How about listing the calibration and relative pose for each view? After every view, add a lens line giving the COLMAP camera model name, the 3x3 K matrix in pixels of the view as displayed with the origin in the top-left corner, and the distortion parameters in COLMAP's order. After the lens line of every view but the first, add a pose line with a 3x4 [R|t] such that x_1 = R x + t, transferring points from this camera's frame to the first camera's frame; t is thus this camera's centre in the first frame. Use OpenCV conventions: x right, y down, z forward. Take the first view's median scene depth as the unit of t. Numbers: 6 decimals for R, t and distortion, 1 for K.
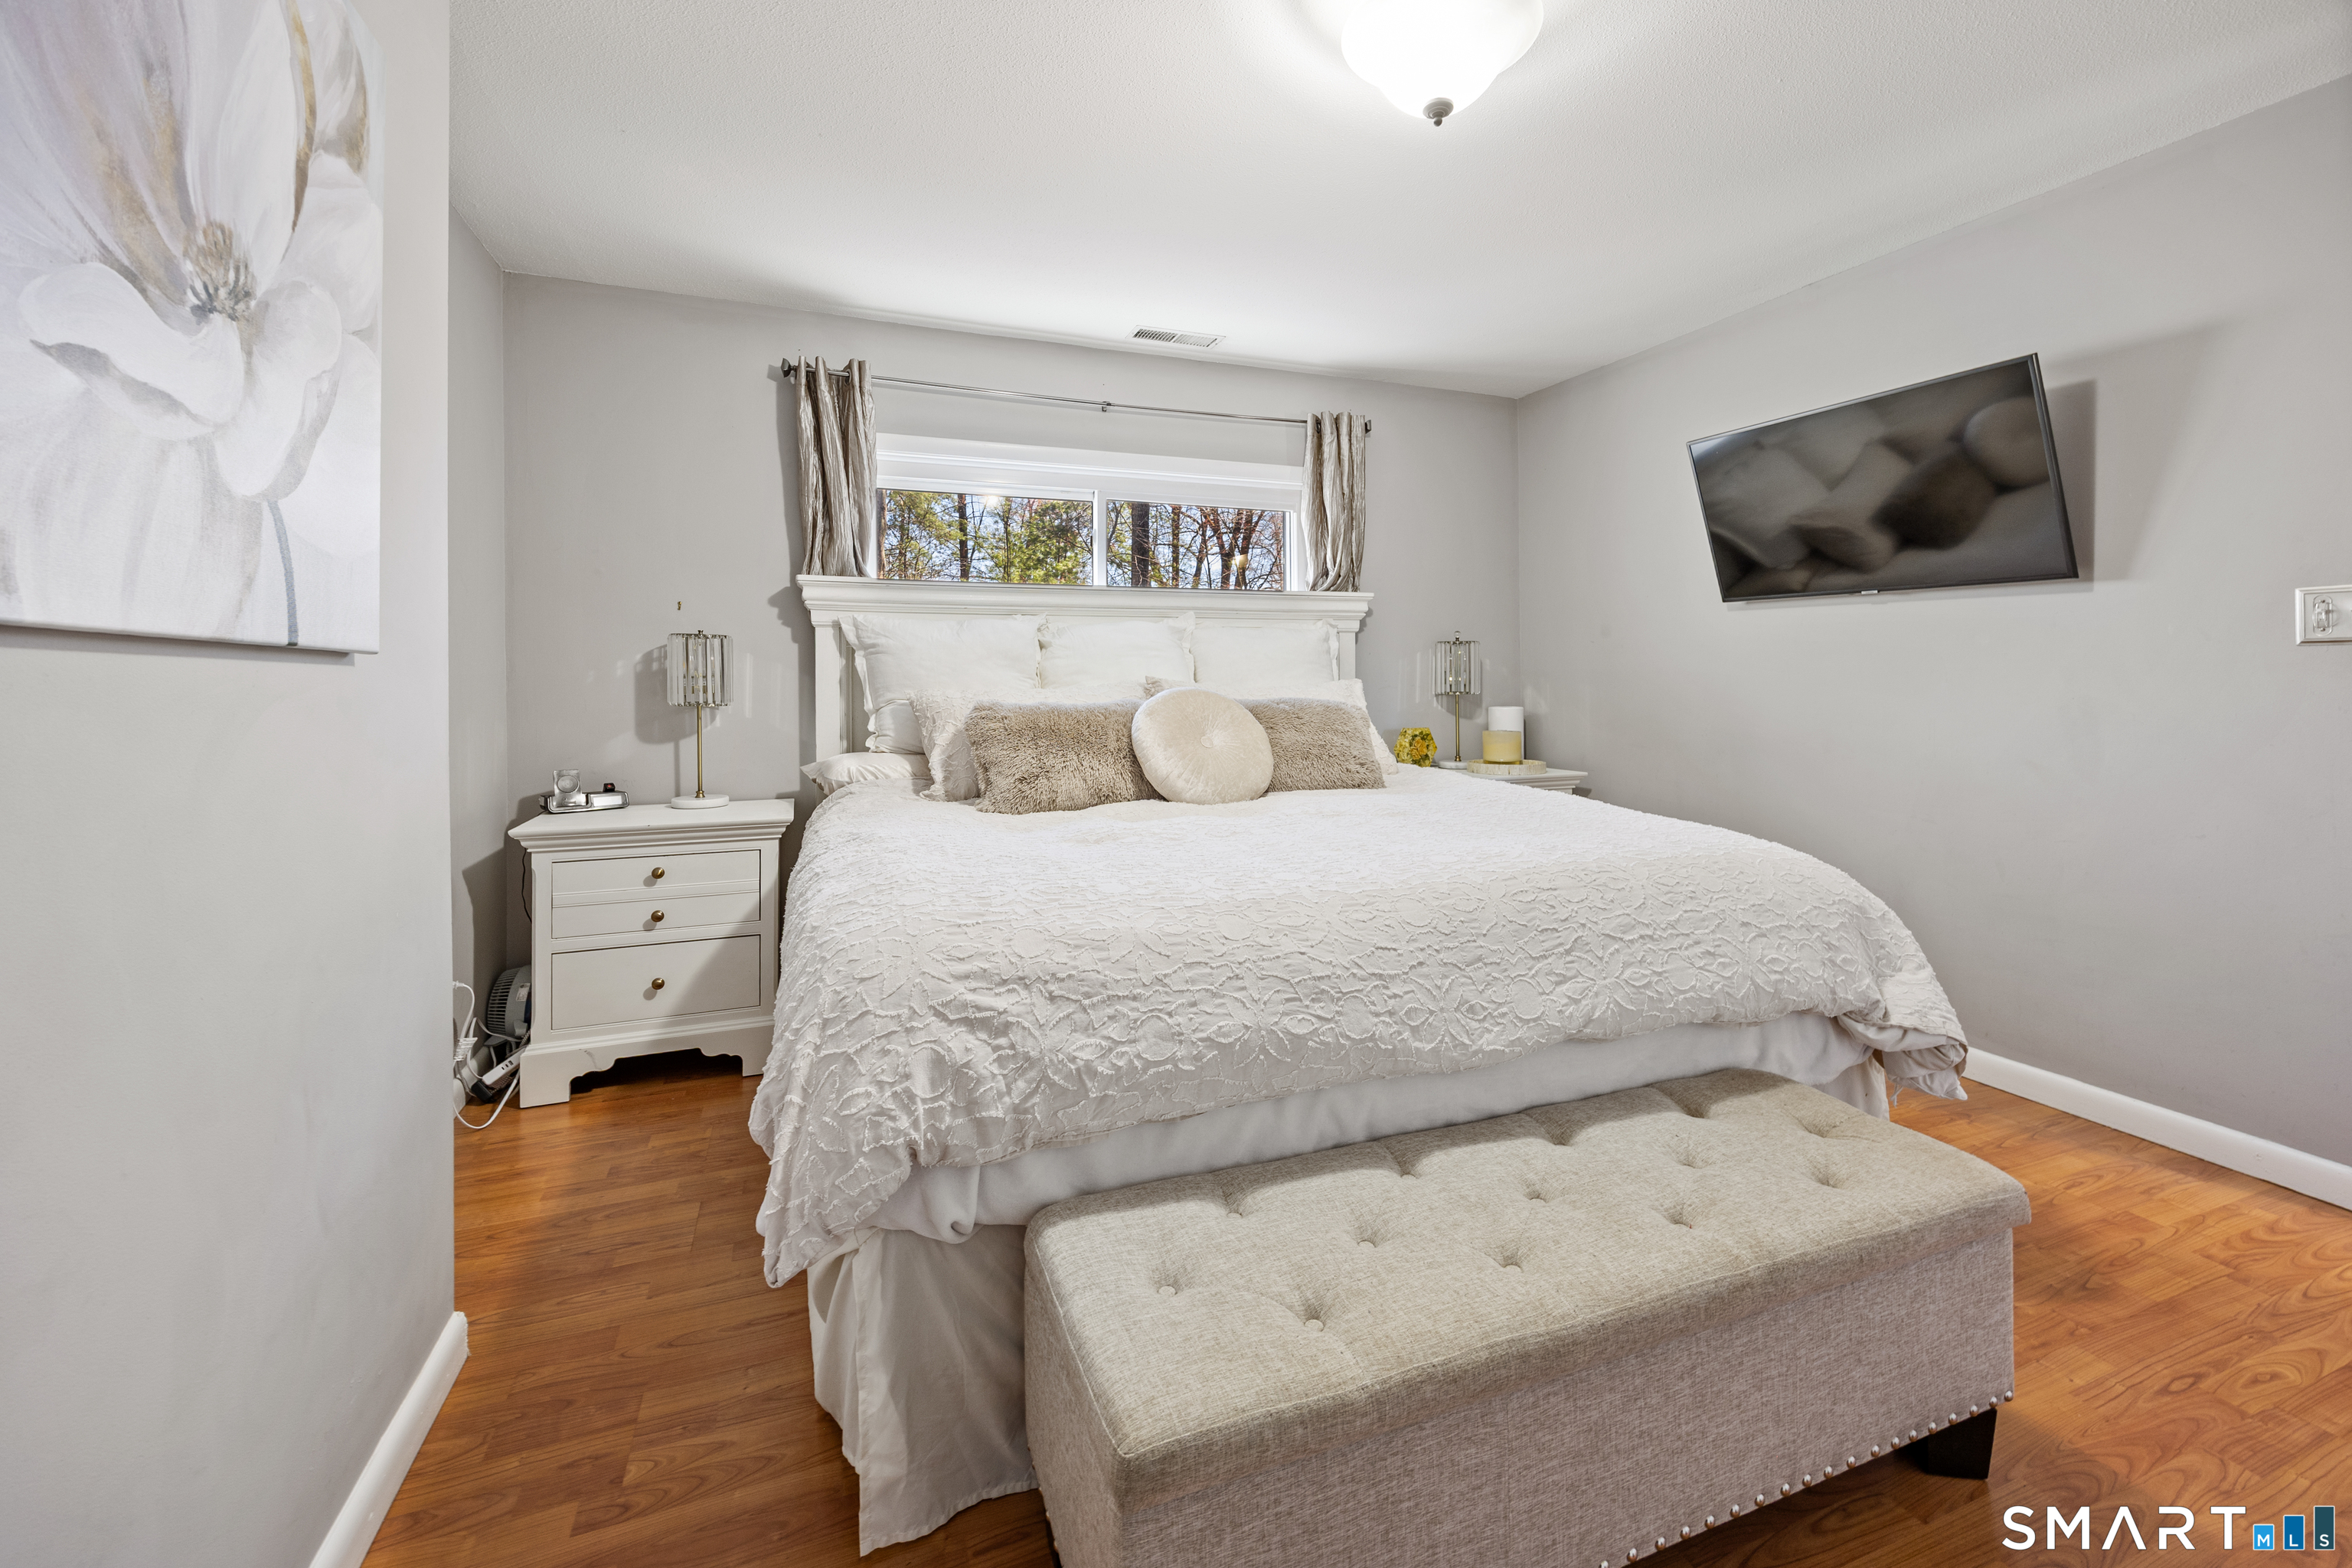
lens RADIAL K [[965.6, 0, 1156.3], [0, 965.6, 666.0], [0, 0, 1]] dist [0.000196, 0.000875]
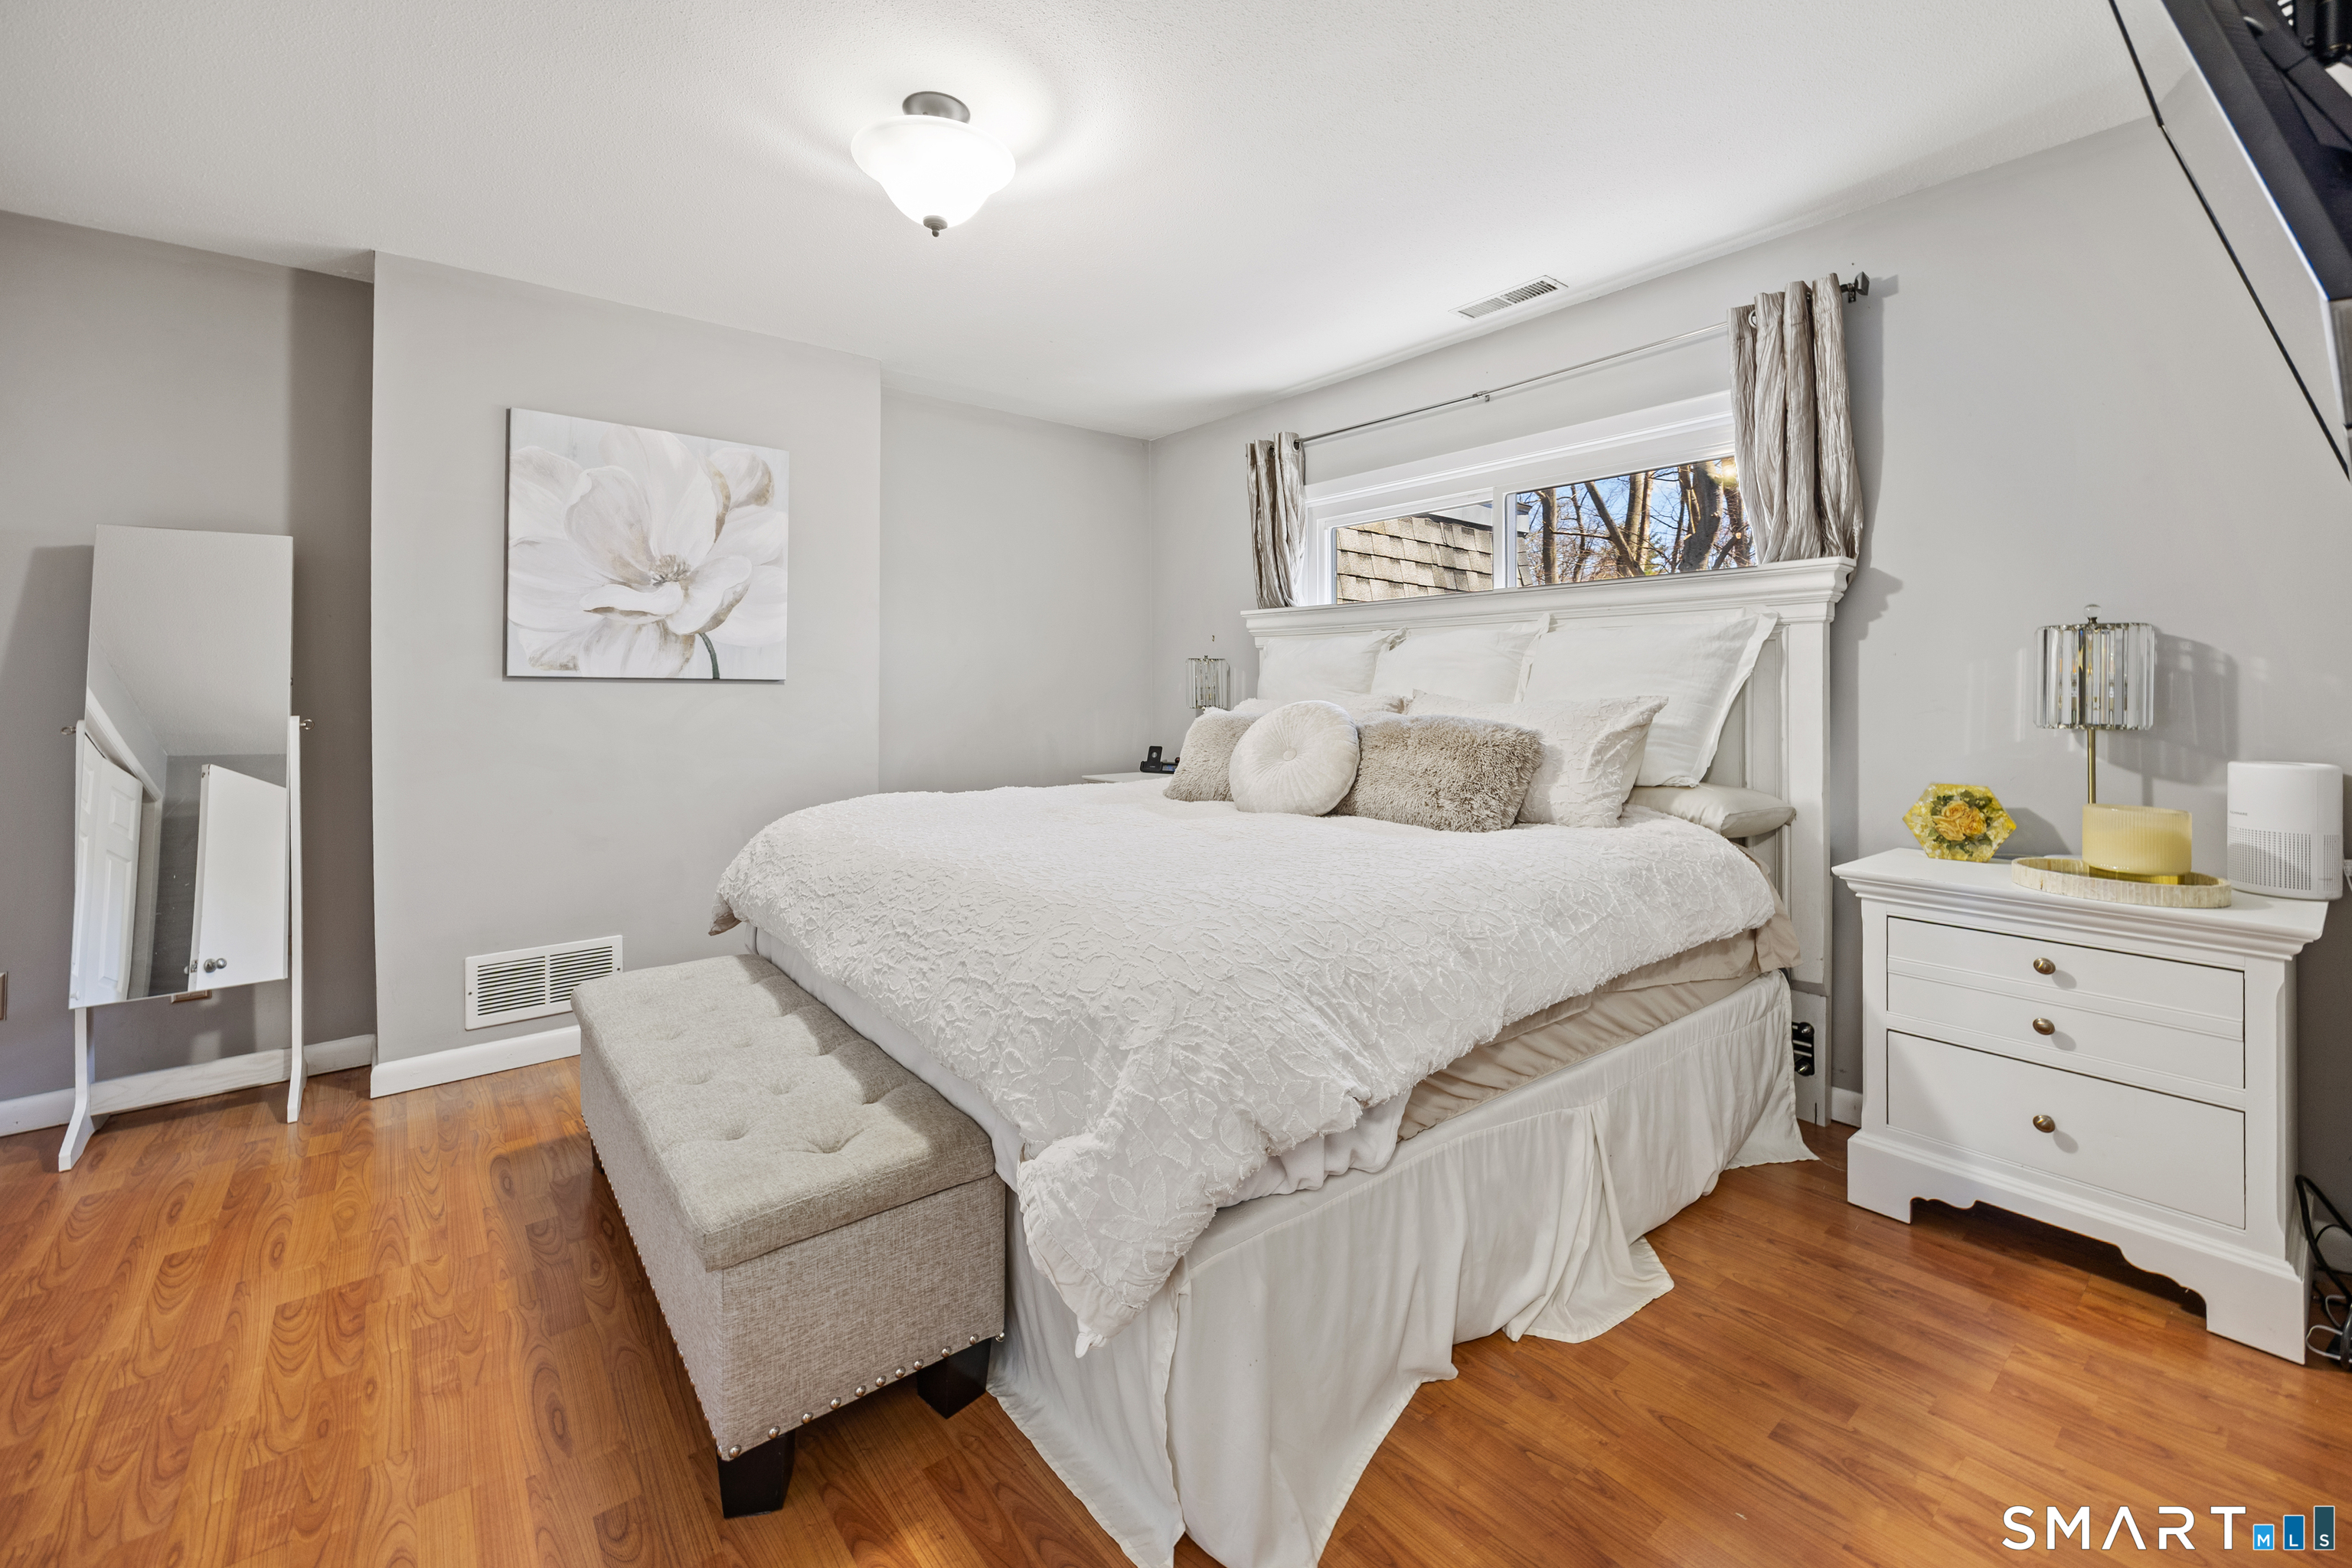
lens RADIAL K [[965.6, 0, 1170.0], [0, 965.6, 684.6], [0, 0, 1]] dist [0.000196, 0.000875]
pose [[0.304750, 0.001550, -0.952431, 0.960441], [0.009207, 0.999947, 0.004573, -0.001484], [0.952388, -0.010162, 0.304720, 0.564511]]
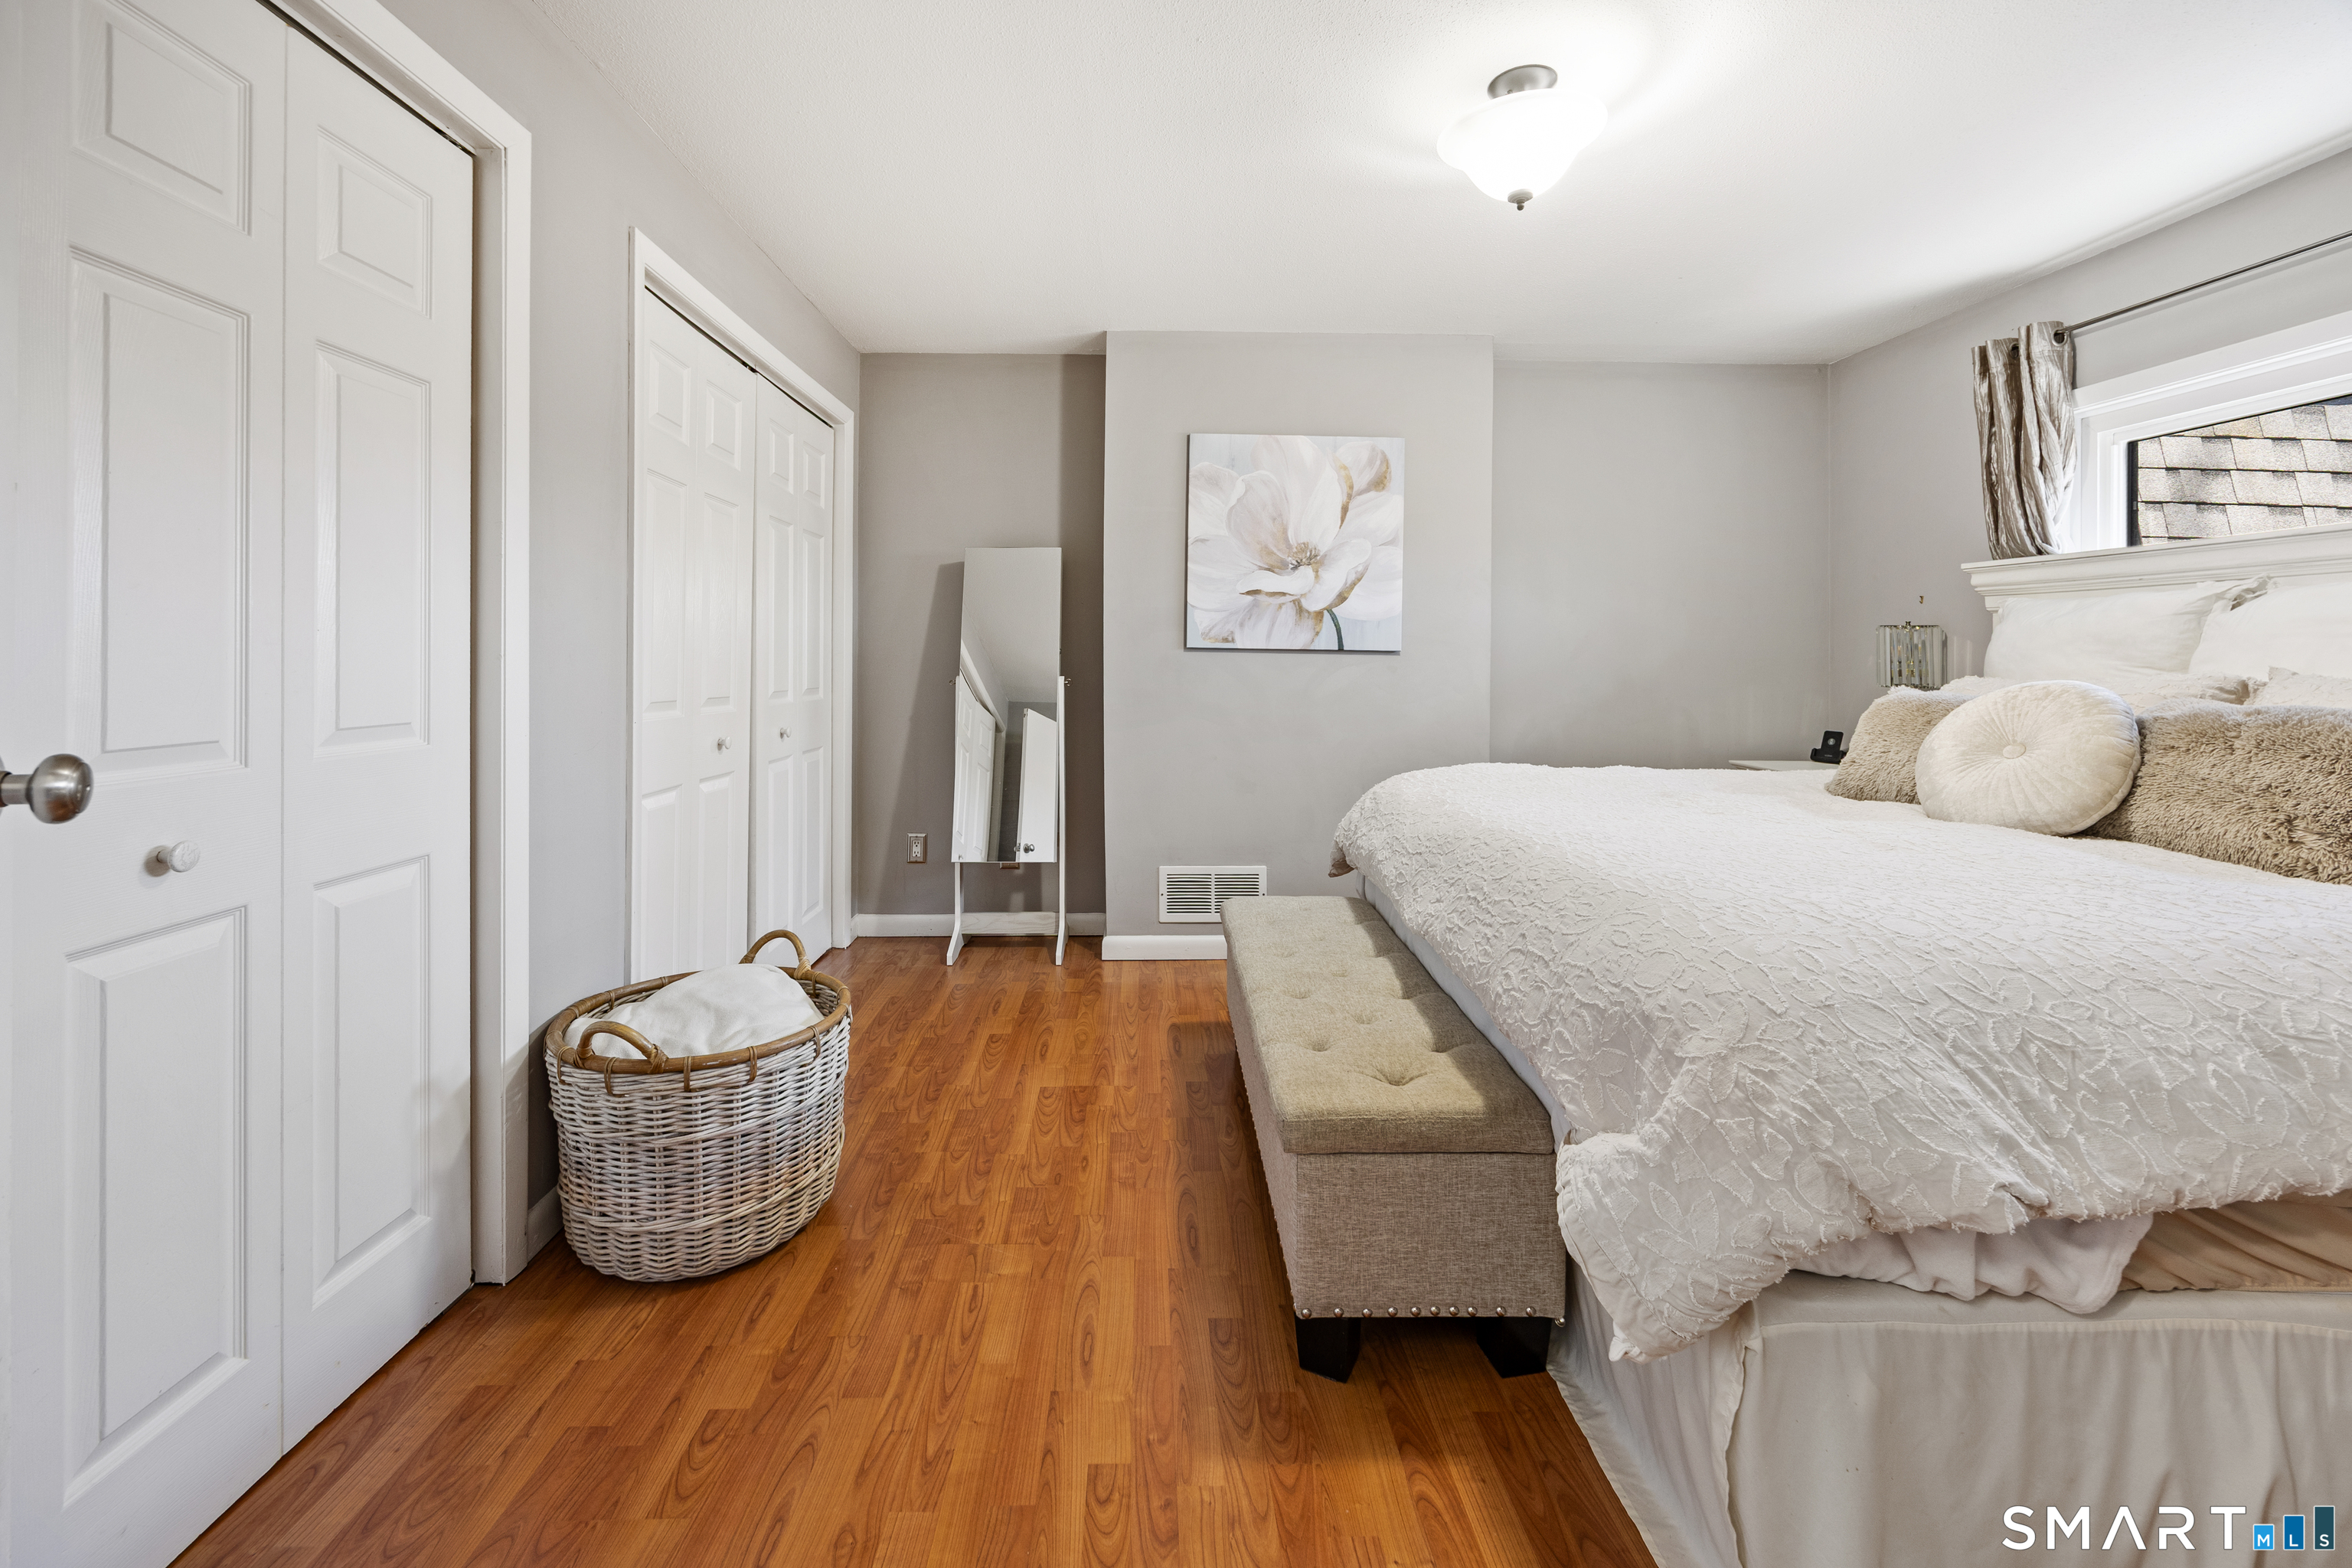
lens RADIAL K [[965.6, 0, 1169.0], [0, 965.6, 656.1], [0, 0, 1]] dist [0.000196, 0.000875]
pose [[-0.337254, 0.004071, -0.941405, 0.994598], [0.005453, 0.999982, 0.002370, -0.004113], [0.941398, -0.004334, -0.337270, 0.622021]]
